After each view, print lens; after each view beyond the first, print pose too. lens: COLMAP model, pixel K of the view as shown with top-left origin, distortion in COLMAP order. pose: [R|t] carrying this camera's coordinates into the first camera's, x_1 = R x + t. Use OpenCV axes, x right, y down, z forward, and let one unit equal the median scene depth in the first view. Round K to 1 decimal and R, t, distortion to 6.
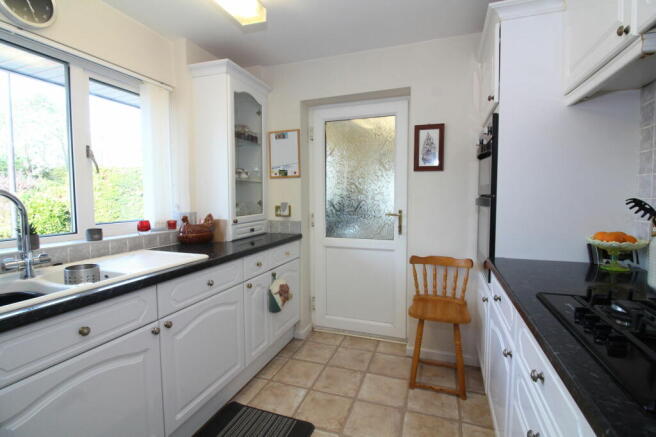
lens RADIAL K [[303.2, 0, 328.0], [0, 303.2, 218.5], [0, 0, 1]] dist [-0.000137, -0.018797]
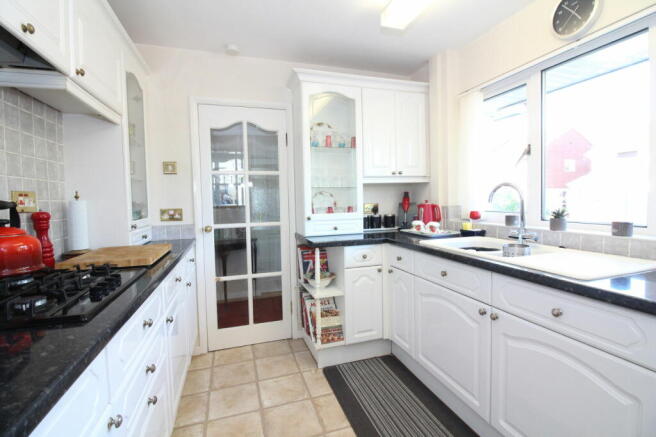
lens RADIAL K [[301.9, 0, 329.6], [0, 301.9, 203.4], [0, 0, 1]] dist [0.001011, -0.010734]
pose [[-0.793483, 0.046889, -0.606784, 0.541134], [-0.011306, 0.995720, 0.091728, -0.119144], [0.608488, 0.079645, -0.789557, 1.563077]]
